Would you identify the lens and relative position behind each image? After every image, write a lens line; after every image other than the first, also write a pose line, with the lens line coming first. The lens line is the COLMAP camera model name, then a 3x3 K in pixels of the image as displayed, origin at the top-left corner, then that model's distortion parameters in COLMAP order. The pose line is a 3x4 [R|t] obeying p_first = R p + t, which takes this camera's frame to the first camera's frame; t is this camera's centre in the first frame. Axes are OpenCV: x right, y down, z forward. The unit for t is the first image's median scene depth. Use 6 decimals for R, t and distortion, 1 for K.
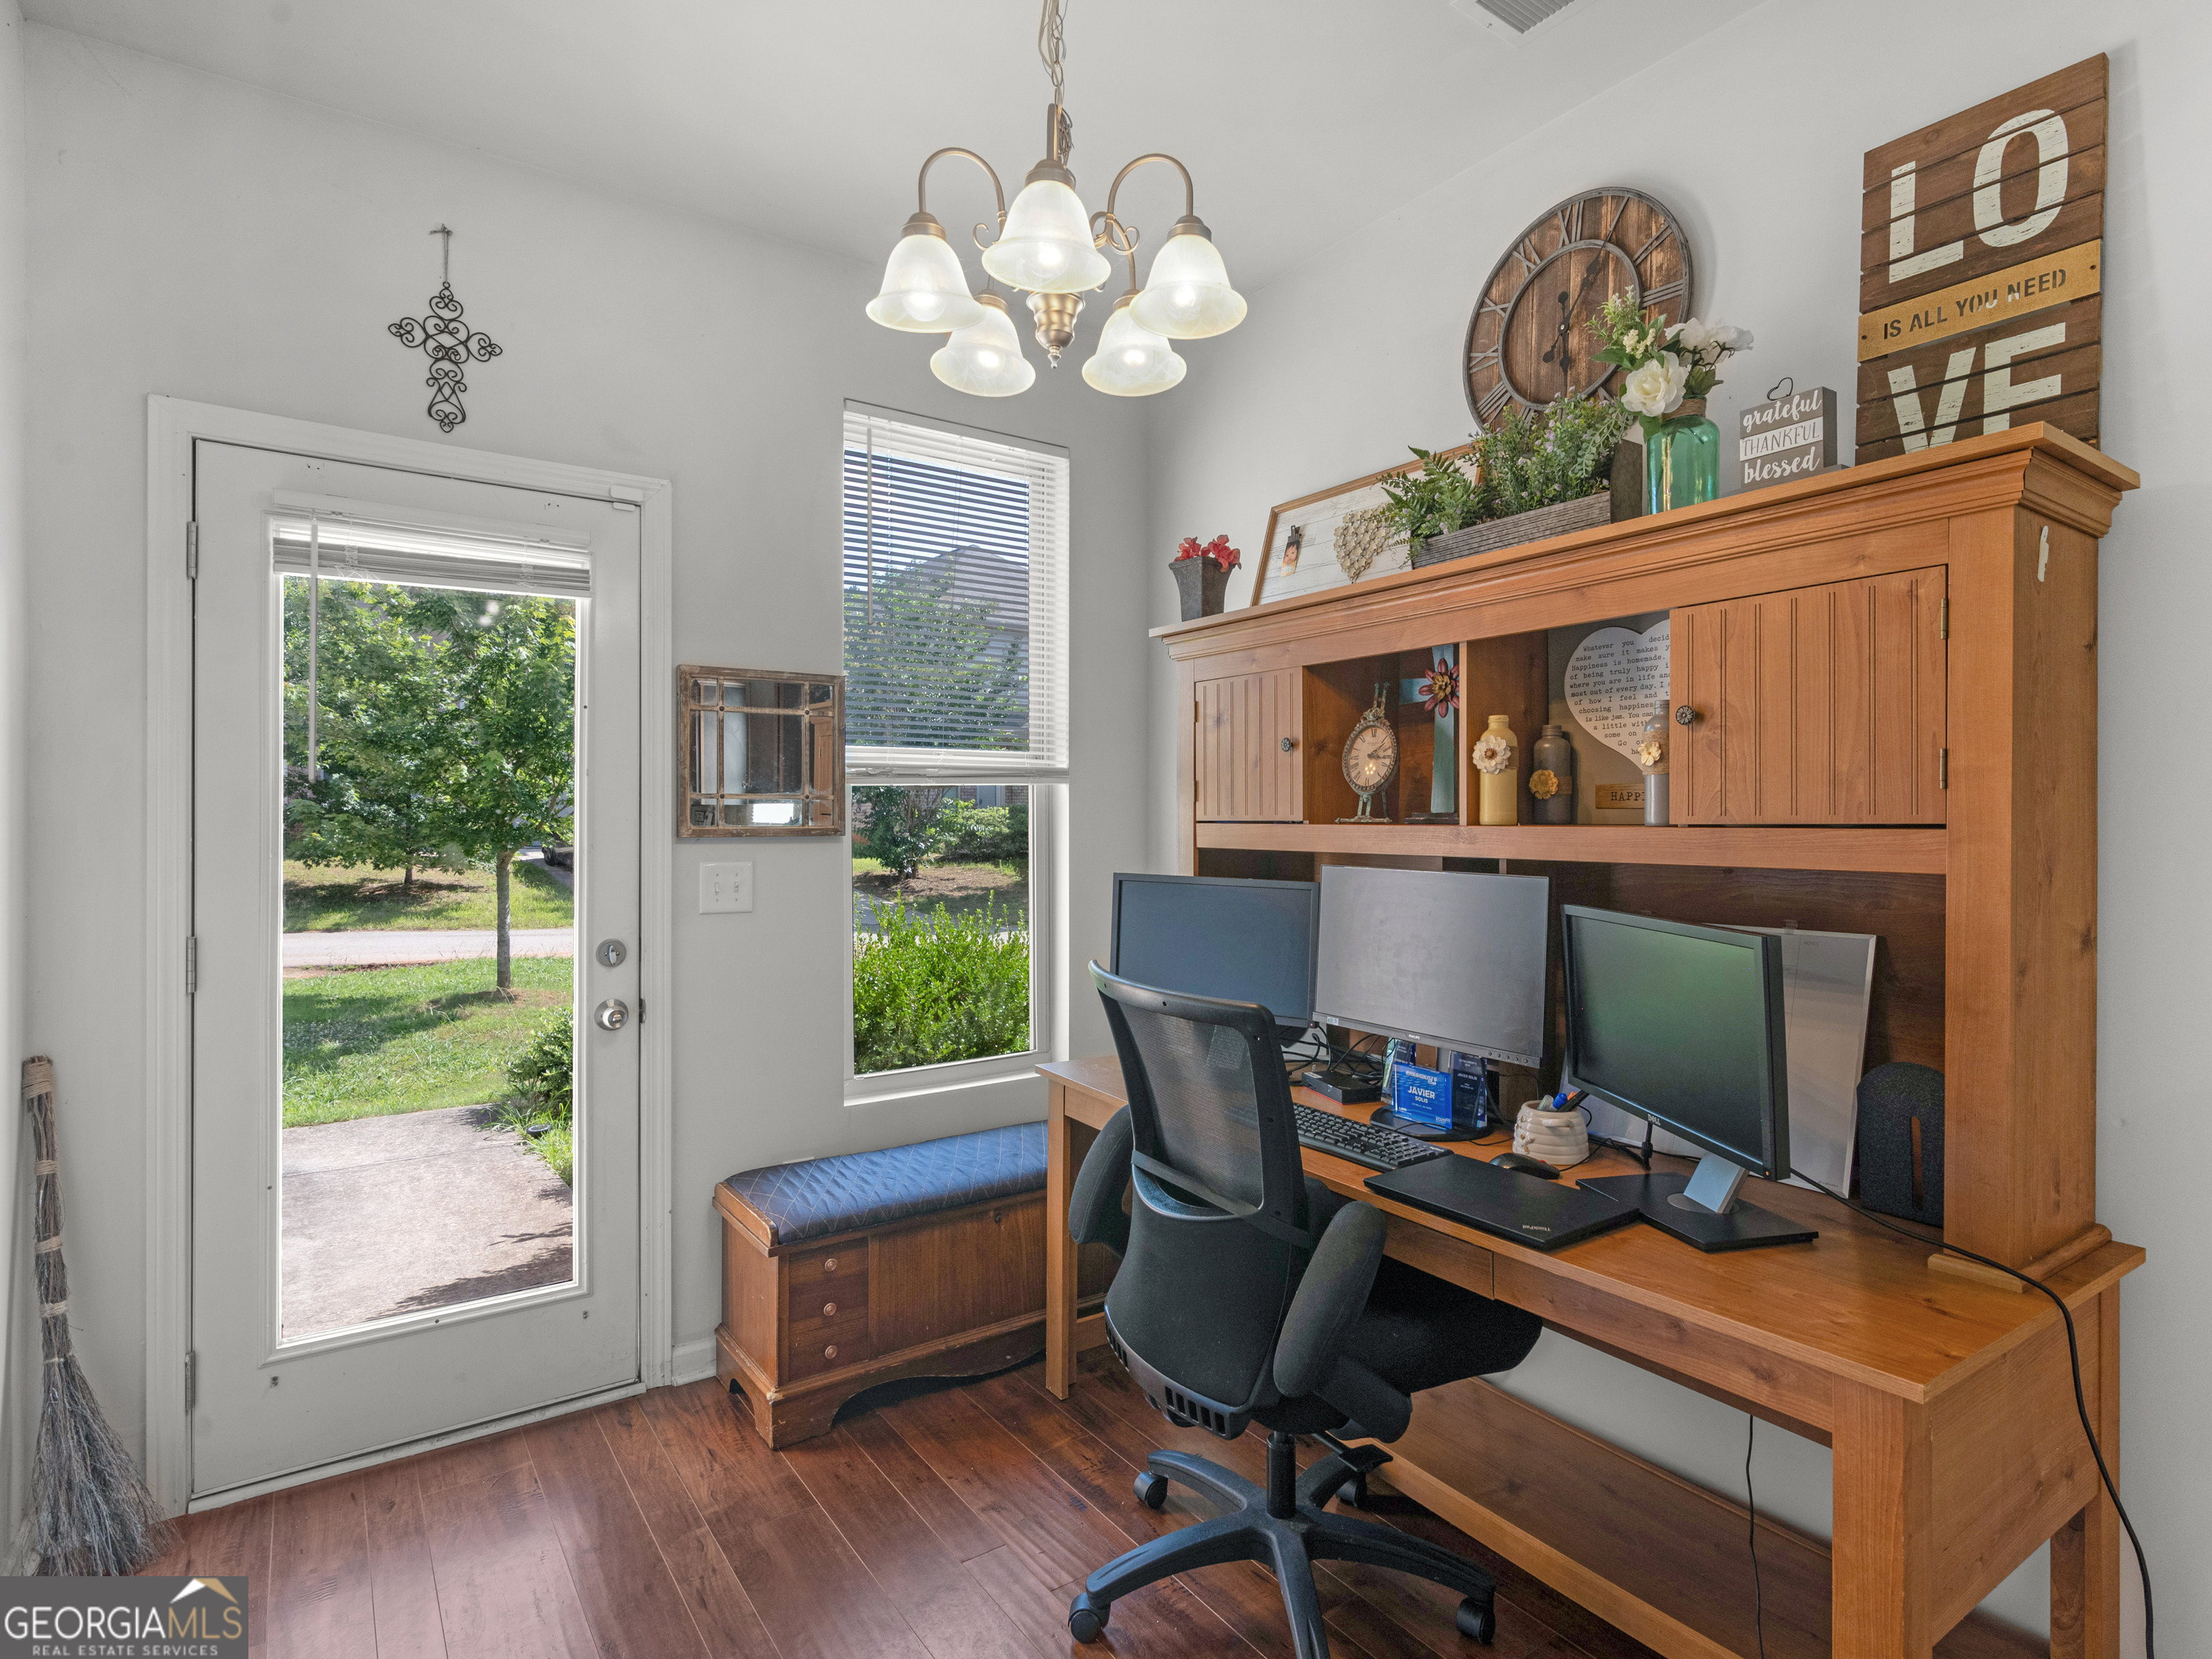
lens RADIAL K [[1135.4, 0, 1179.6], [0, 1135.4, 822.1], [0, 0, 1]] dist [0.000076, 0.000224]
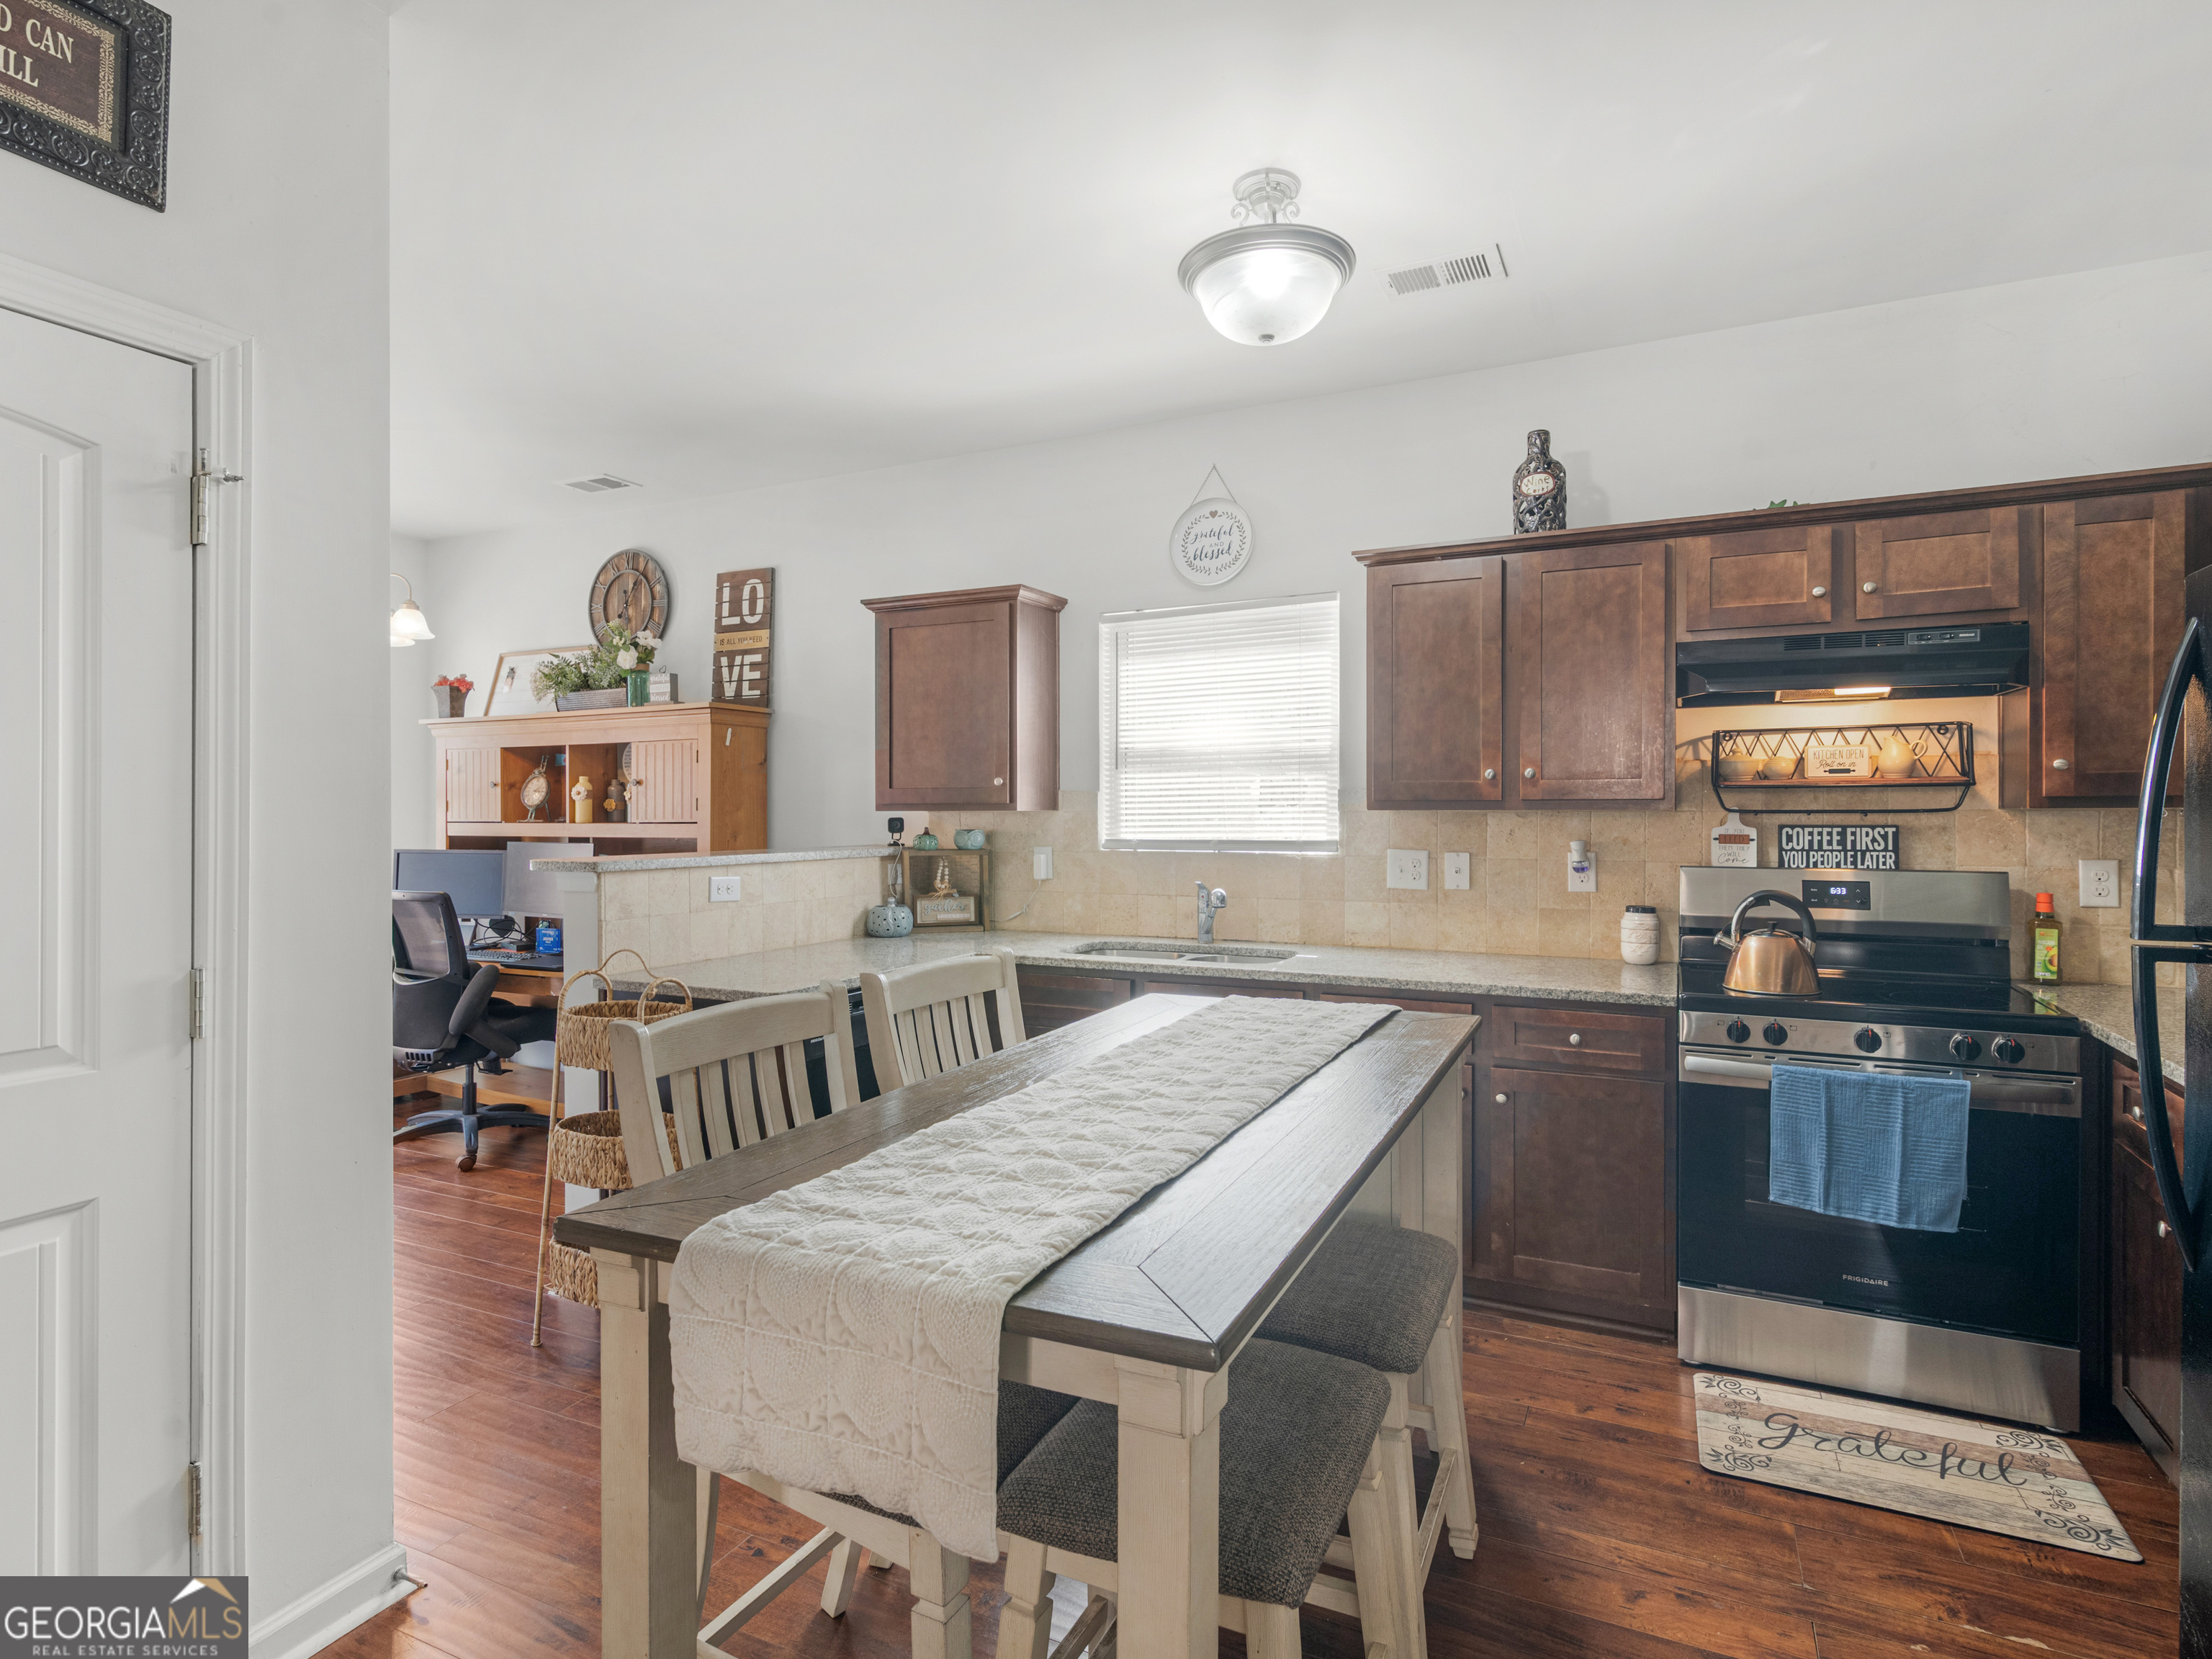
lens RADIAL K [[1100.5, 0, 1163.7], [0, 1100.5, 811.4], [0, 0, 1]] dist [0.001530, 0.000135]
pose [[0.878864, -0.003902, 0.477056, 0.212822], [0.005504, 0.999983, -0.001962, -0.008506], [-0.477040, 0.004350, 0.878871, -1.355826]]
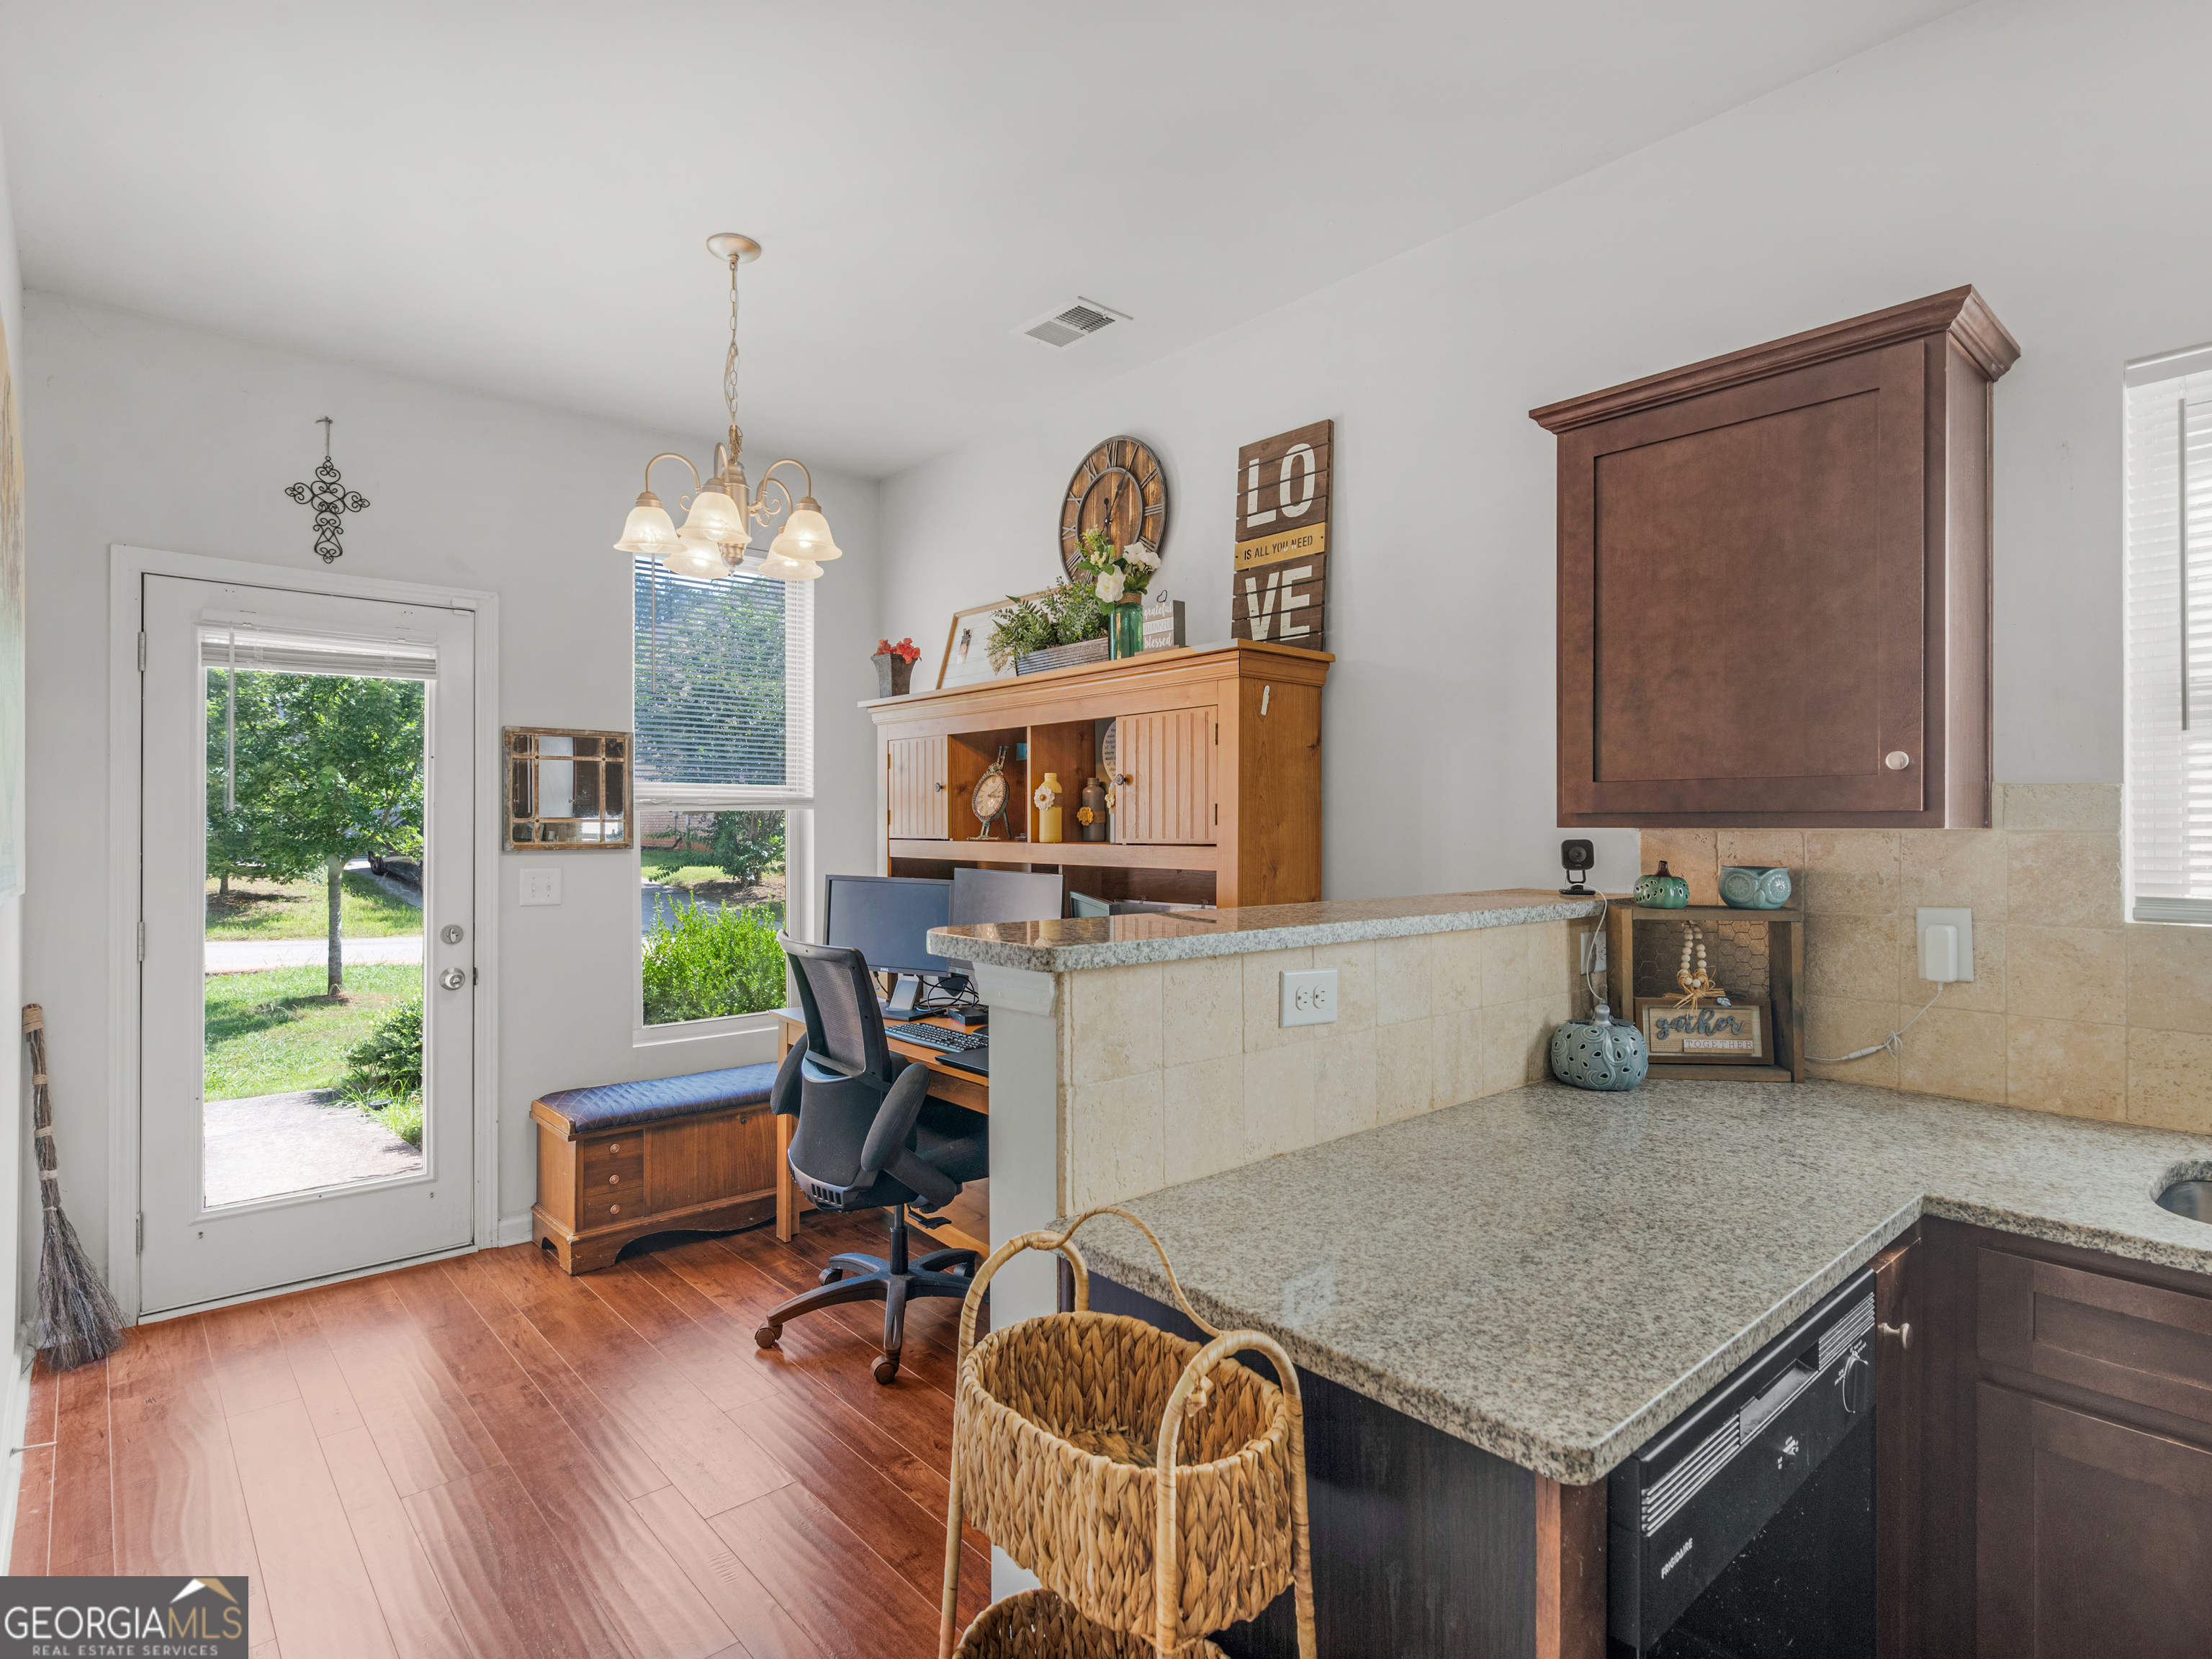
lens RADIAL K [[1135.3, 0, 1176.3], [0, 1135.3, 826.1], [0, 0, 1]] dist [0.000246, -0.000258]
pose [[0.993897, -0.000291, 0.110311, 0.240369], [0.000566, 0.999997, -0.002457, -0.013742], [-0.110310, 0.002505, 0.993894, -0.506707]]
